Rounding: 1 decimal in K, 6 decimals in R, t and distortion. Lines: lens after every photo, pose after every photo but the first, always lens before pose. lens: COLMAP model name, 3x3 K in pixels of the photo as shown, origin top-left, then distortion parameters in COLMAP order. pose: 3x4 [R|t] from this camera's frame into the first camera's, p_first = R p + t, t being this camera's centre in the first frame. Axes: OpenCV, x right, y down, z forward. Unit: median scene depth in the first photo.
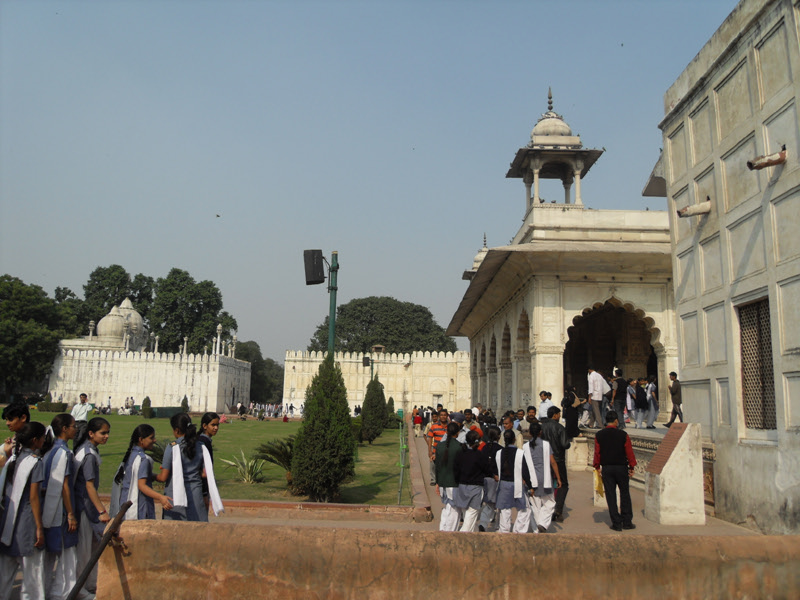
lens RADIAL K [[669.1, 0, 399.0], [0, 669.1, 302.9], [0, 0, 1]] dist [-0.071247, 0.013979]
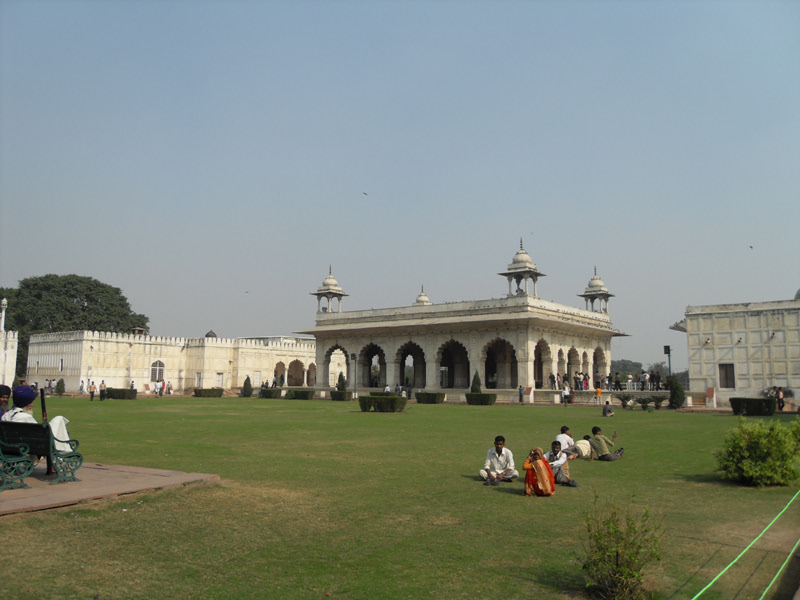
lens RADIAL K [[669.1, 0, 397.8], [0, 669.1, 299.2], [0, 0, 1]] dist [-0.071247, 0.013979]
pose [[0.606757, 0.081580, 0.790690, -0.689929], [-0.114660, 0.993299, -0.014497, -0.018717], [-0.786574, -0.081864, 0.612045, -0.013834]]
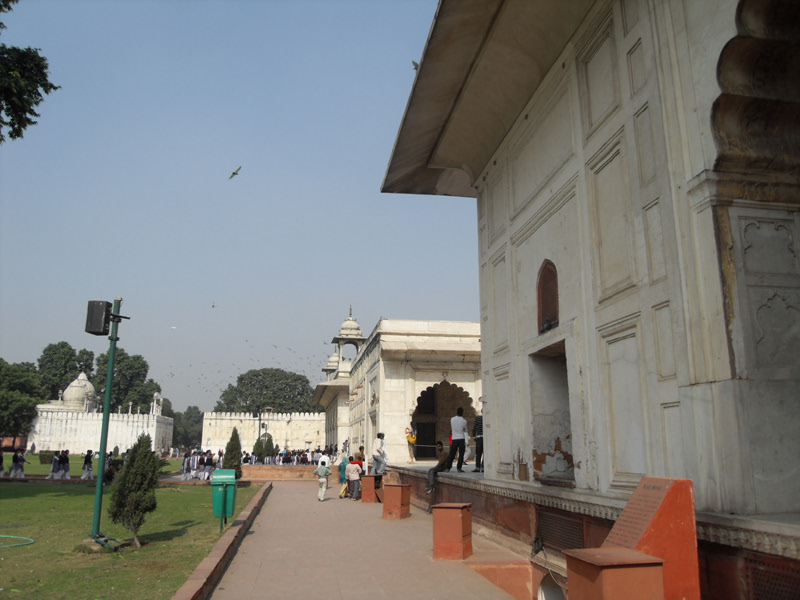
lens RADIAL K [[669.1, 0, 398.3], [0, 669.1, 296.8], [0, 0, 1]] dist [-0.071247, 0.013979]
pose [[0.986601, 0.017994, 0.162156, 0.007724], [-0.006275, 0.997349, -0.072492, -0.075687], [-0.163031, 0.070503, 0.984099, -0.500493]]
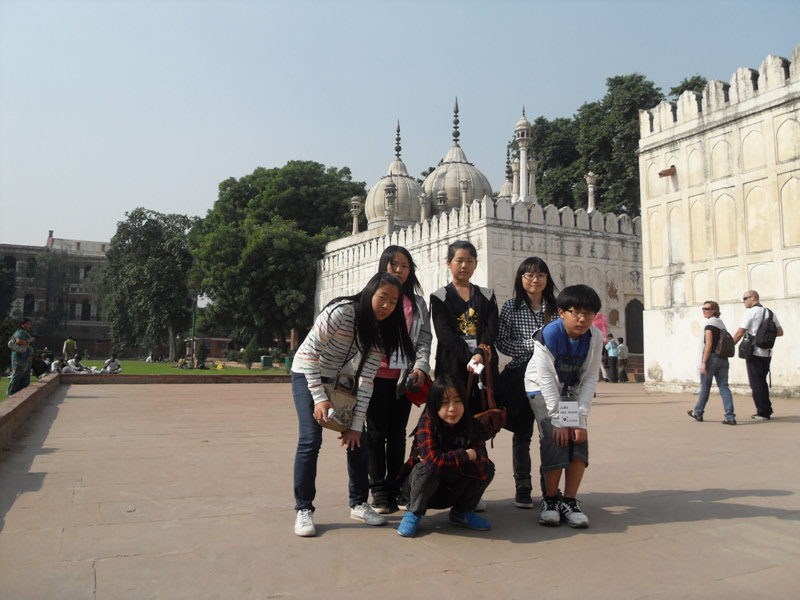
lens RADIAL K [[669.1, 0, 400.5], [0, 669.1, 298.4], [0, 0, 1]] dist [-0.071247, 0.013979]
pose [[0.440227, -0.103617, -0.891888, -0.004405], [0.141956, 0.988858, -0.044815, 0.135025], [0.886594, -0.106880, 0.450031, 0.810641]]
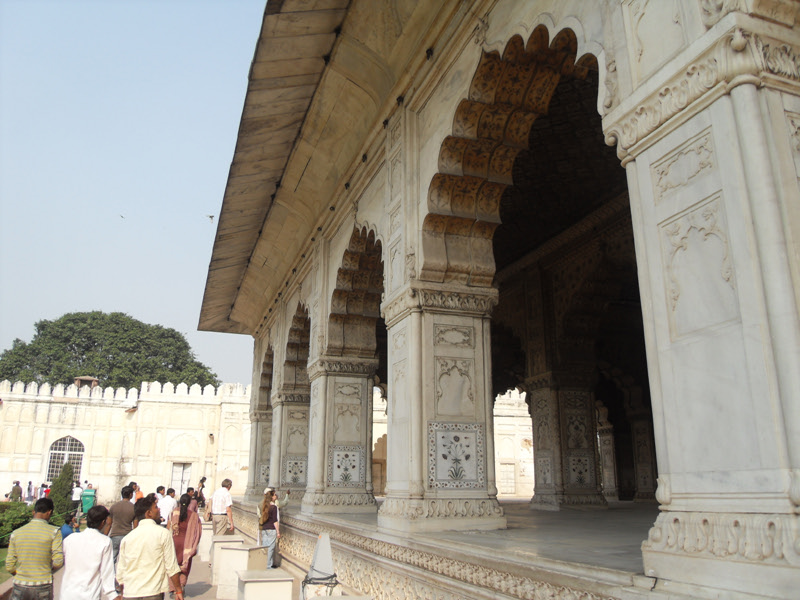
lens RADIAL K [[669.1, 0, 397.8], [0, 669.1, 295.5], [0, 0, 1]] dist [-0.071247, 0.013979]
pose [[0.943561, 0.078550, 0.321748, 0.036705], [-0.037792, 0.990658, -0.131027, 0.062009], [-0.329034, 0.111473, 0.937716, 0.393893]]
